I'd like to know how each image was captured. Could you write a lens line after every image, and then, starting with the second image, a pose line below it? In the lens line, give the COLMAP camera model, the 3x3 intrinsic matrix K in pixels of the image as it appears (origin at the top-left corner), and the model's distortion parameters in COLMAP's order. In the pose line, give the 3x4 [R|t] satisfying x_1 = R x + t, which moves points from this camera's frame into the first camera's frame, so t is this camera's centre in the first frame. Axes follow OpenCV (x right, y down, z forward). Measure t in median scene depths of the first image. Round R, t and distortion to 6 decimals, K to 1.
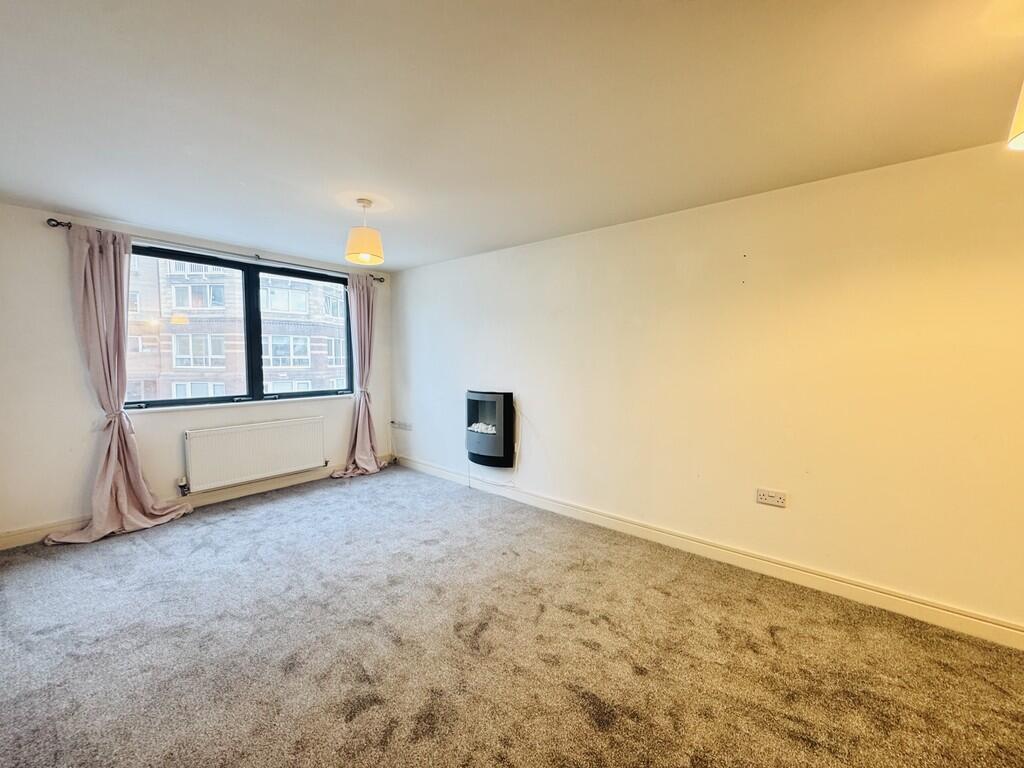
lens RADIAL K [[405.4, 0, 512.0], [0, 405.4, 384.0], [0, 0, 1]] dist [-0.003439, 0.000033]
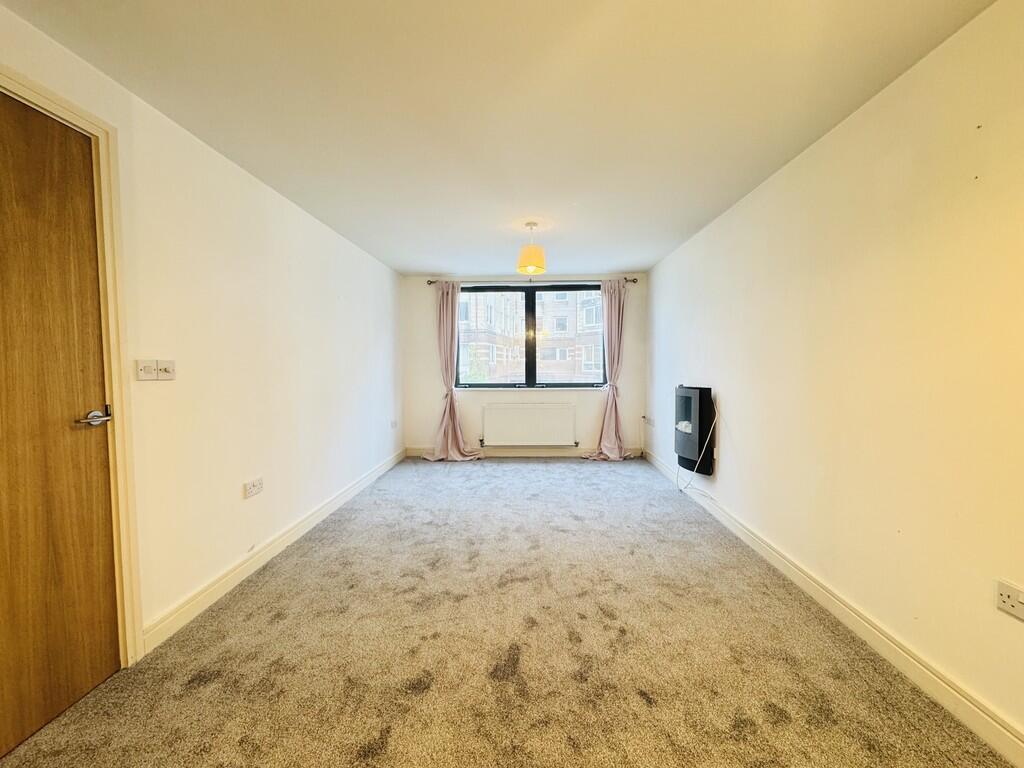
lens RADIAL K [[405.4, 0, 512.0], [0, 405.4, 384.0], [0, 0, 1]] dist [-0.003439, 0.000033]
pose [[0.610826, 0.030208, -0.791188, 0.471587], [-0.042404, 0.999086, 0.005408, 0.029115], [0.790629, 0.030246, 0.611548, 0.159074]]
